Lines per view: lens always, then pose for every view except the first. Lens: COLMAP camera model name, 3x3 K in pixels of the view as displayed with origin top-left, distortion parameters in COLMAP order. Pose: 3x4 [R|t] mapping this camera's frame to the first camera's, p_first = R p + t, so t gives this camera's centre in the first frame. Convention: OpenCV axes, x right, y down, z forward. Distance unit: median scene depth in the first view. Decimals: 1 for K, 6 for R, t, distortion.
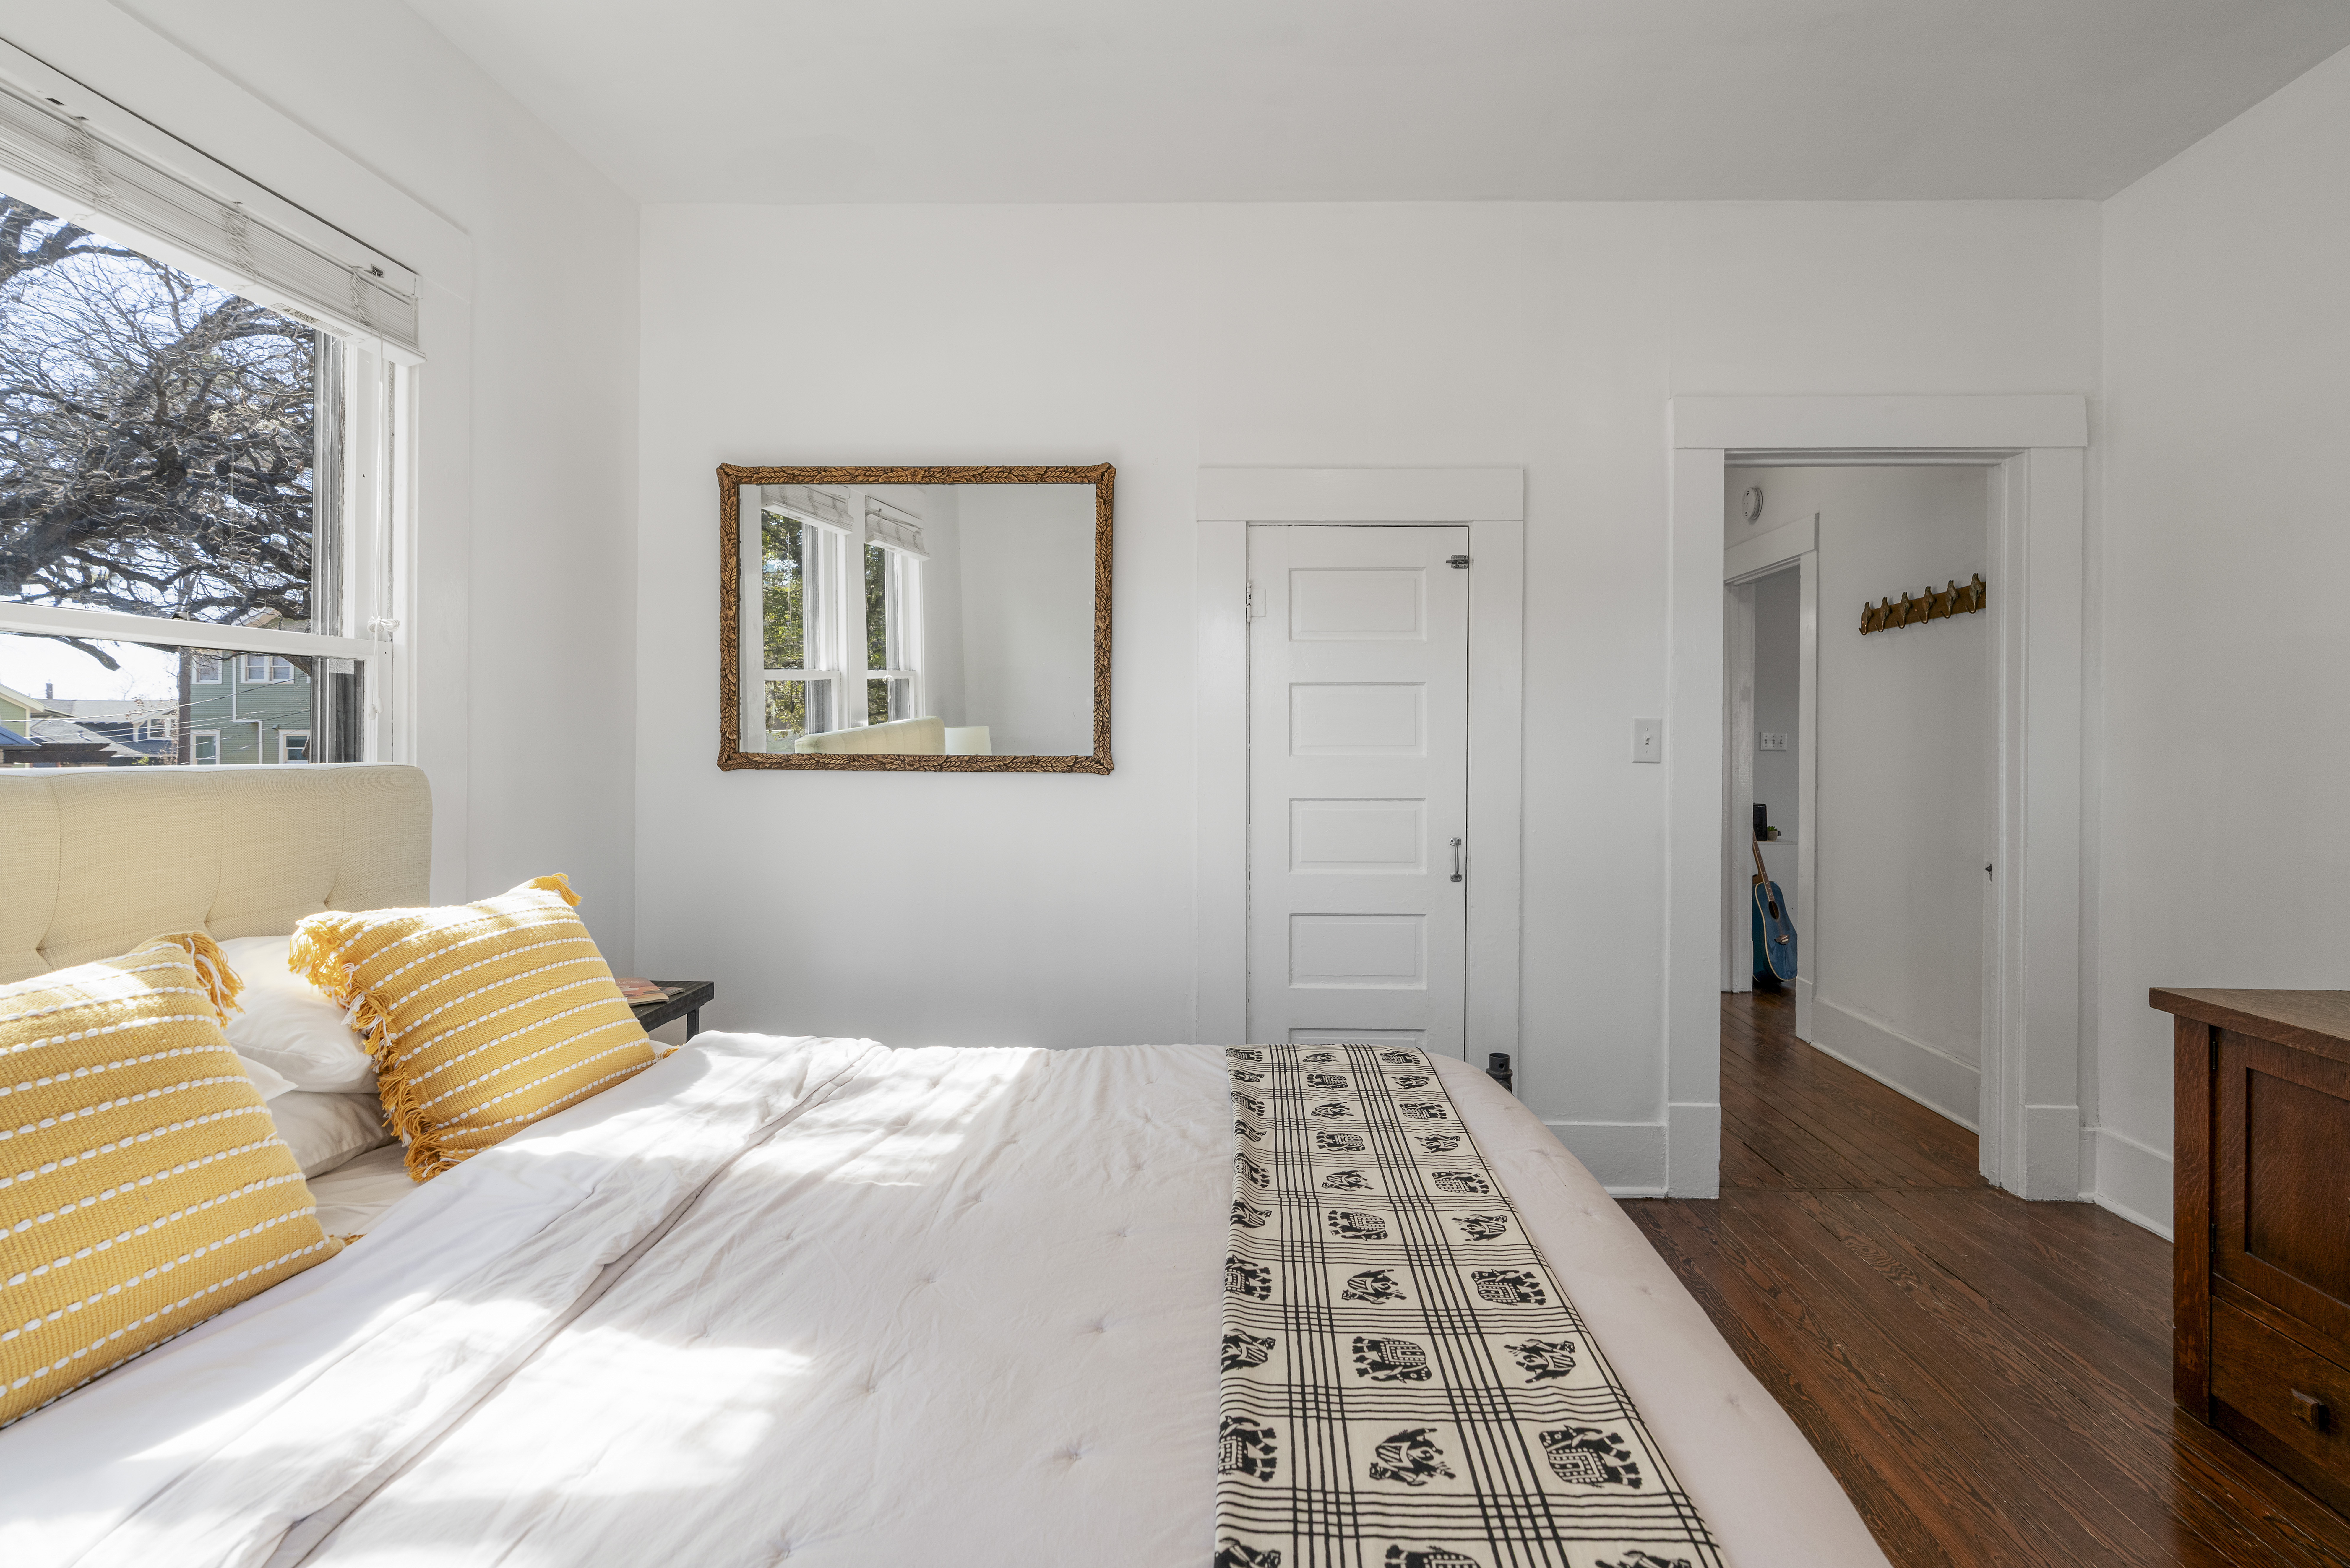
lens RADIAL K [[1072.0, 0, 1262.9], [0, 1072.0, 751.8], [0, 0, 1]] dist [-0.008025, 0.002219]
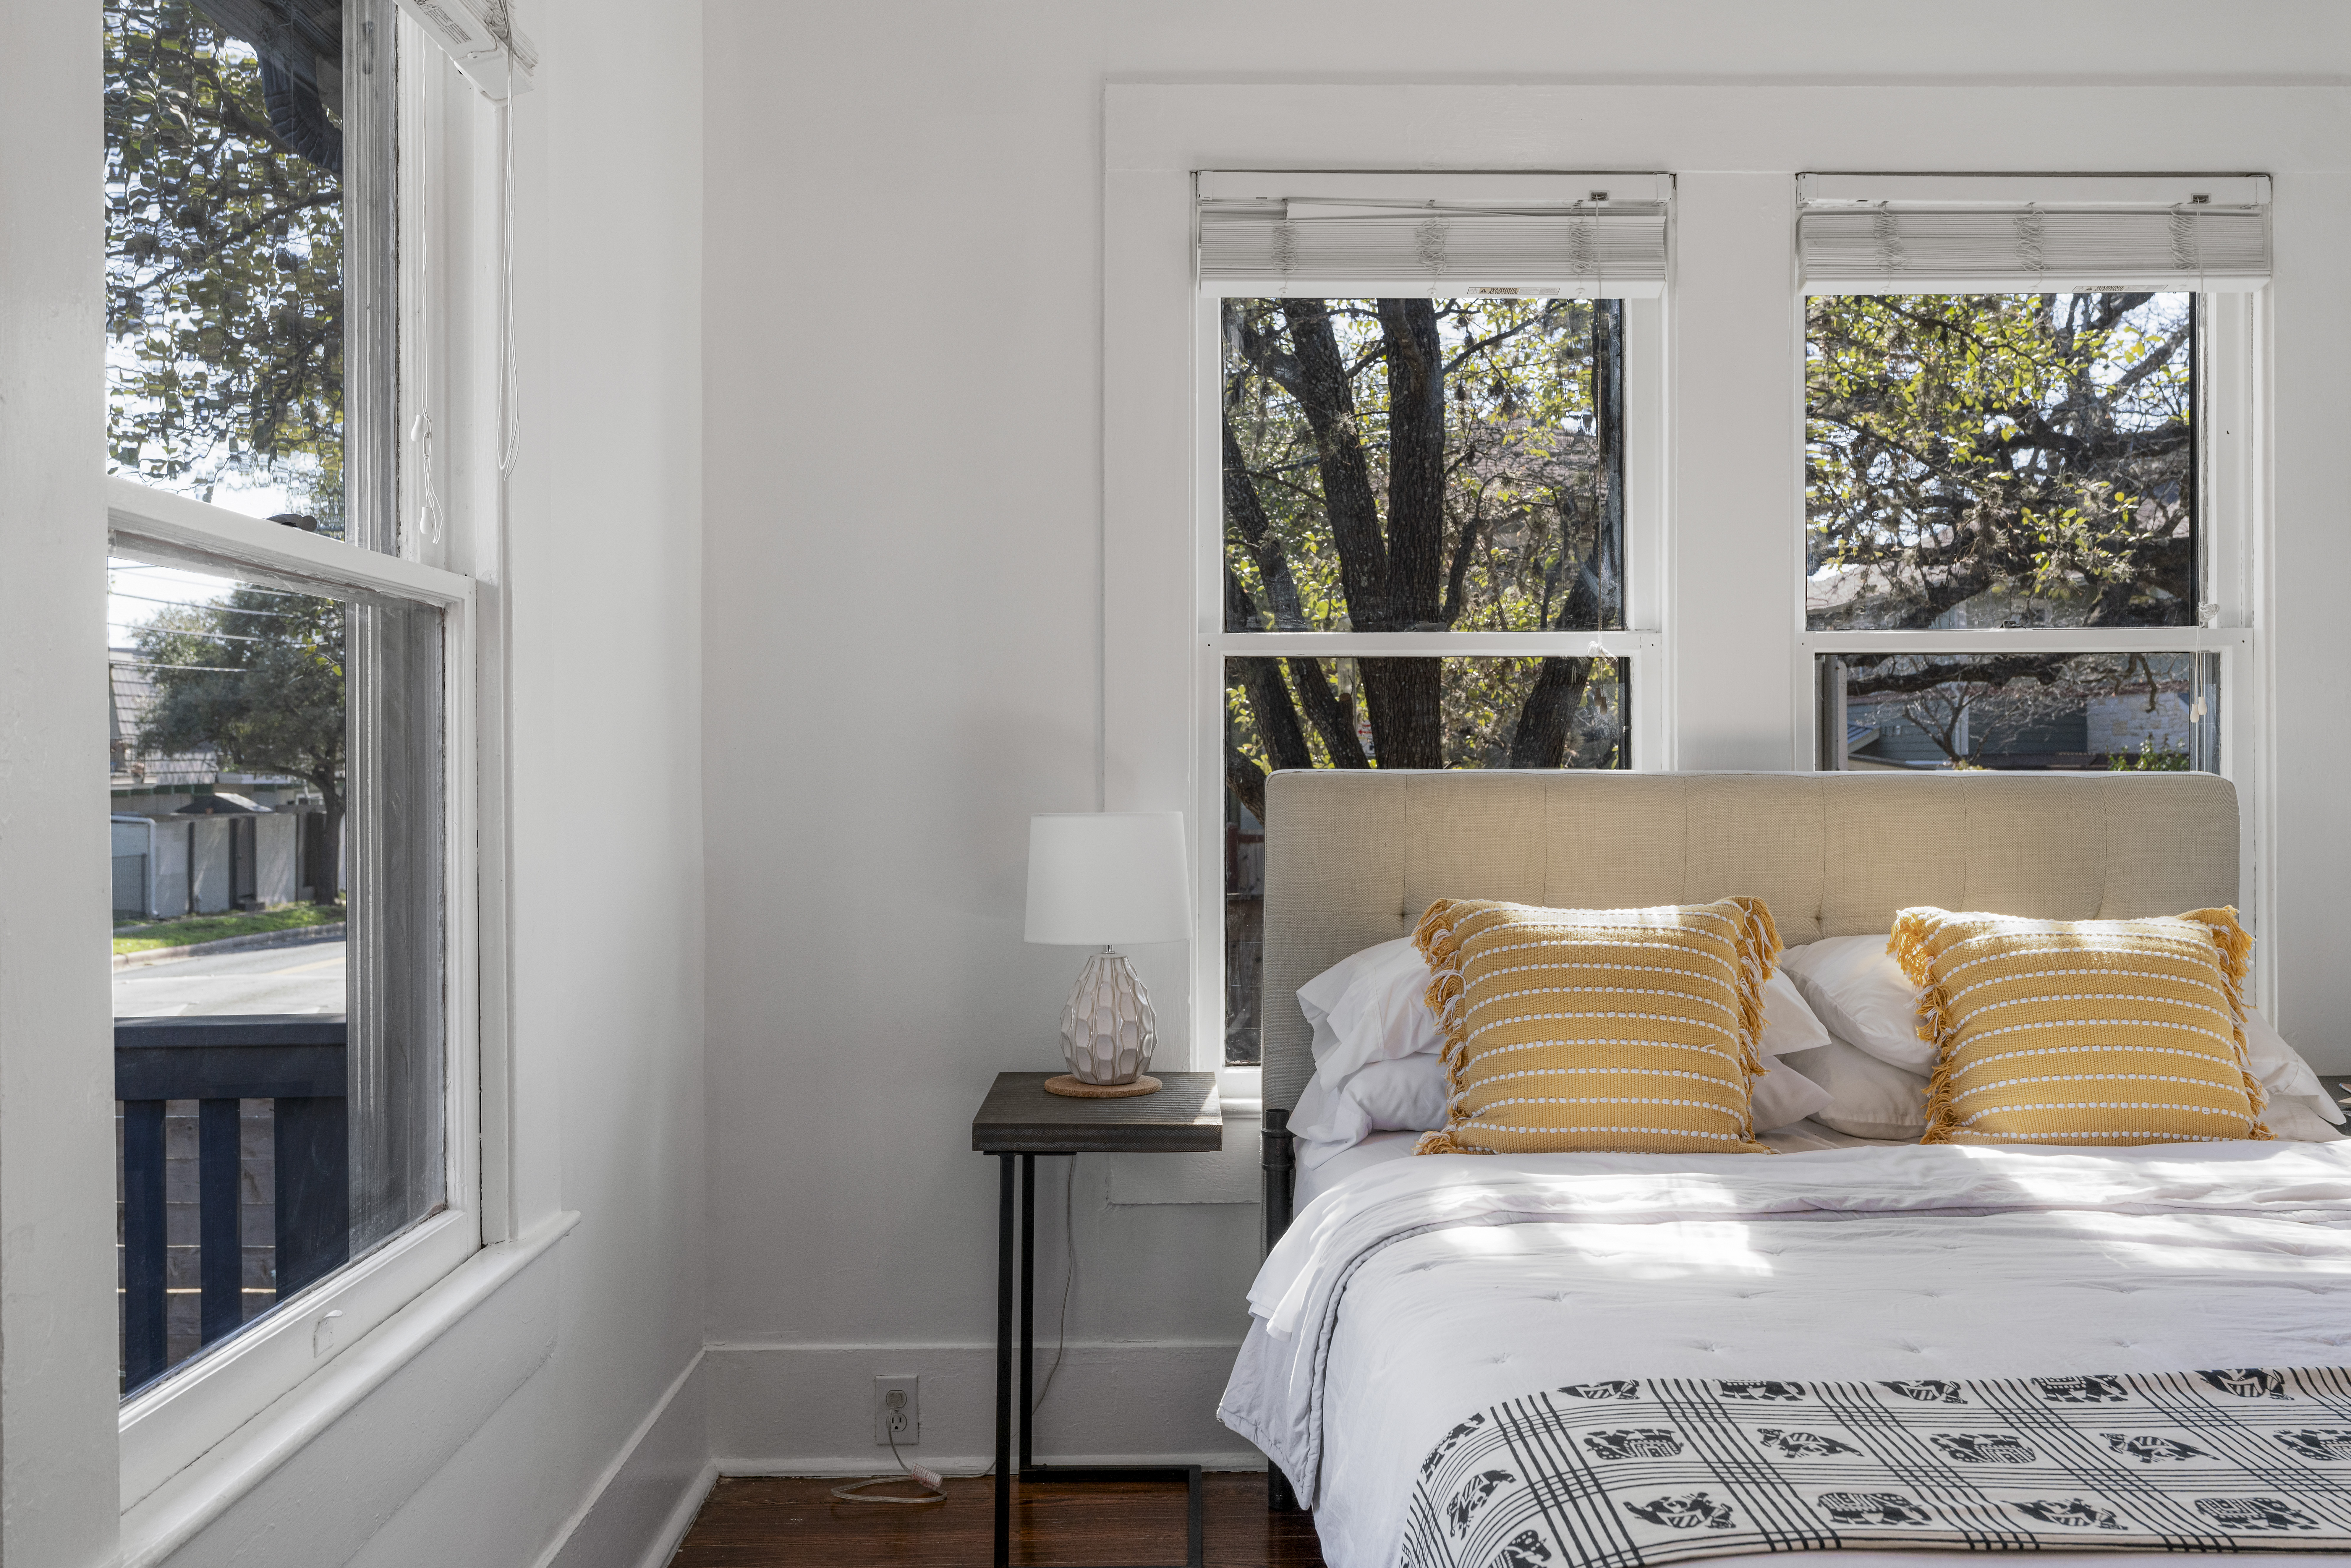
lens RADIAL K [[2165.5, 0, 1182.8], [0, 2165.5, 774.1], [0, 0, 1]] dist [-0.001160, 0.000000]
pose [[0.012988, -0.000283, -0.999916, 1.576830], [-0.001383, 0.999999, -0.000301, 0.023435], [0.999915, 0.001387, 0.012988, 0.283297]]
